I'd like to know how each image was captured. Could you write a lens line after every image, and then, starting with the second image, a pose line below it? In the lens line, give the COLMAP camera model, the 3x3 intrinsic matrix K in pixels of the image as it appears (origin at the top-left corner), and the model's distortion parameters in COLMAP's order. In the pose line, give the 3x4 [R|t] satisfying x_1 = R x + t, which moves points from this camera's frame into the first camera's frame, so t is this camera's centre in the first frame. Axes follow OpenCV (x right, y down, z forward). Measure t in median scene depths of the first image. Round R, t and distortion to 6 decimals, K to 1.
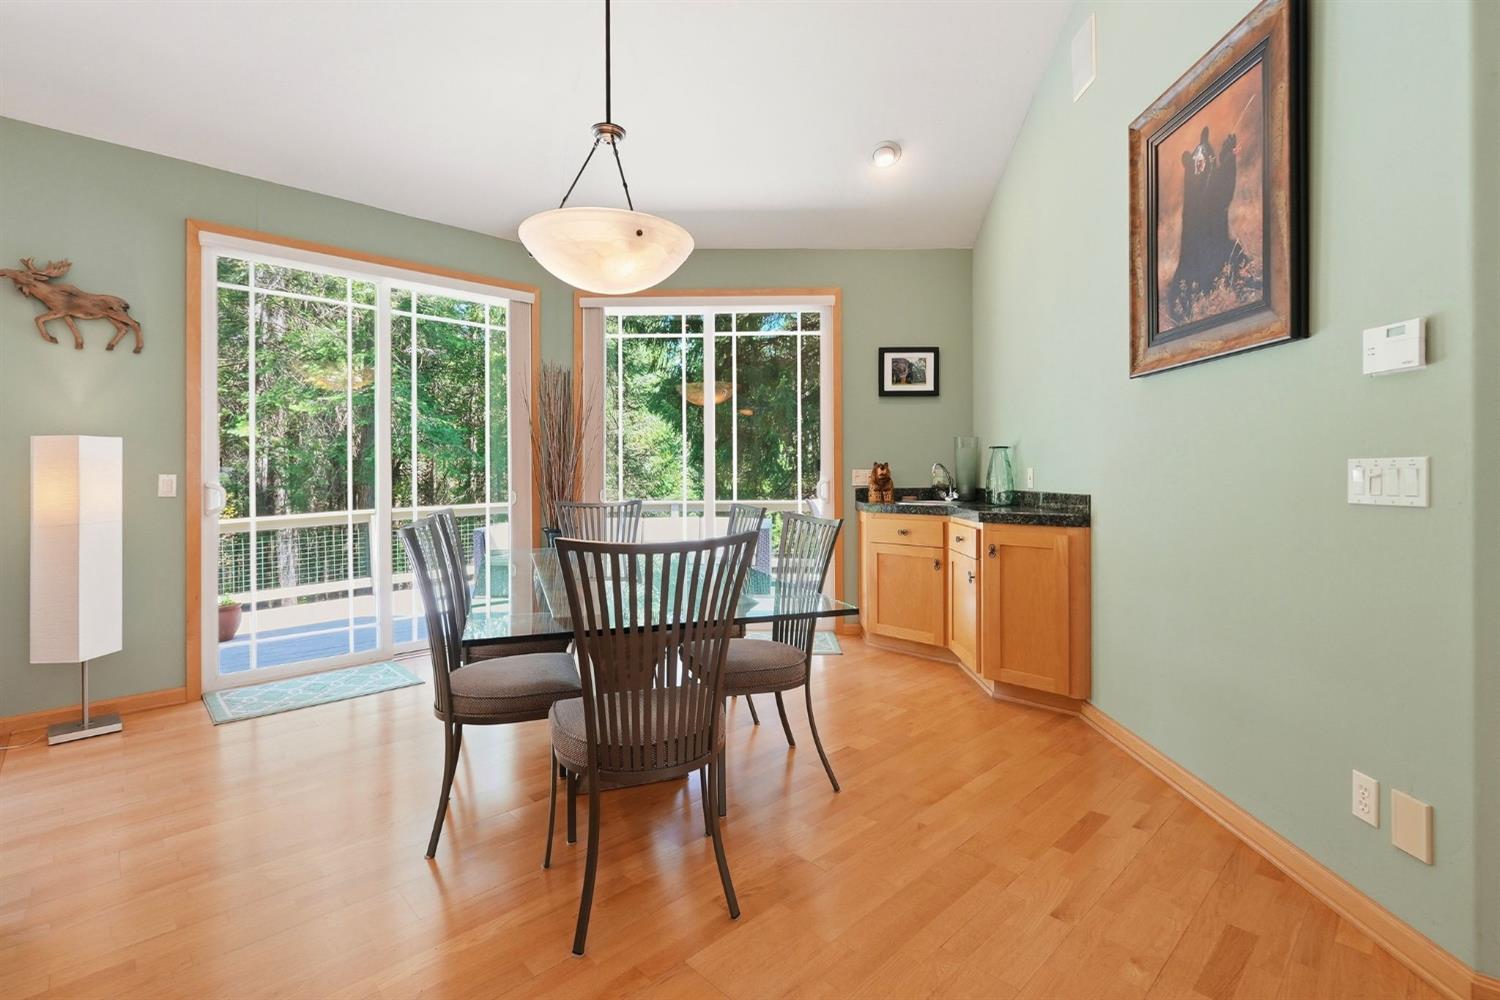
lens RADIAL K [[687.3, 0, 762.1], [0, 687.3, 473.5], [0, 0, 1]] dist [0.000697, -0.000279]
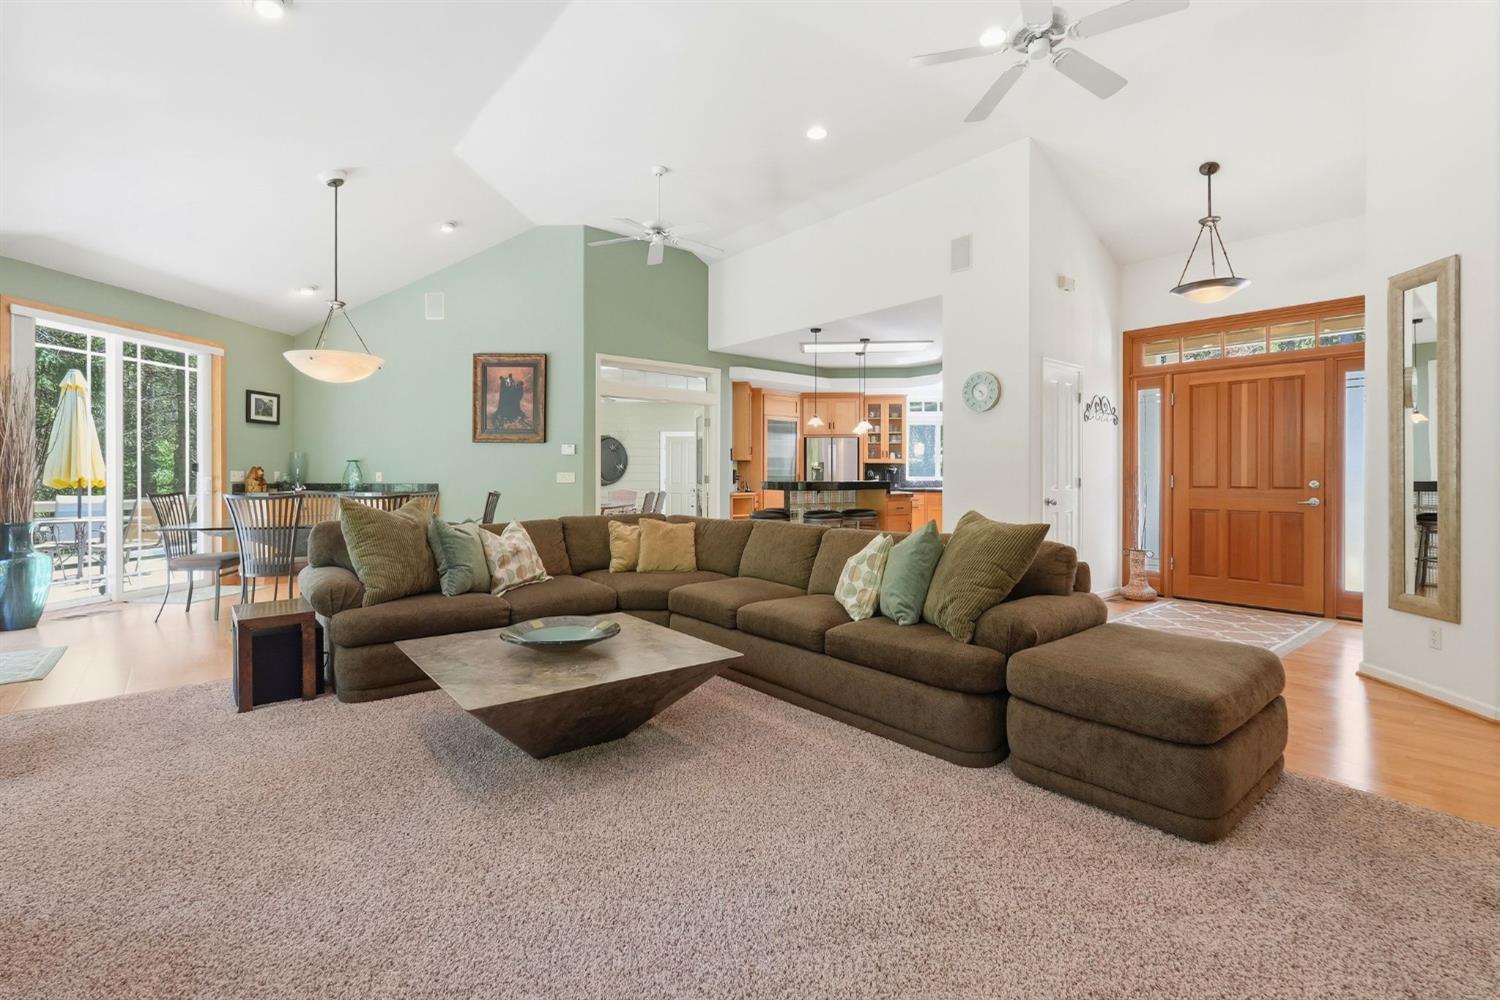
lens RADIAL K [[687.3, 0, 762.1], [0, 687.3, 473.5], [0, 0, 1]] dist [0.000697, -0.000279]
pose [[0.061648, 0.007781, 0.998068, -1.260312], [-0.006600, 0.999951, -0.007388, 0.003433], [-0.998076, -0.006132, 0.061696, -0.213521]]
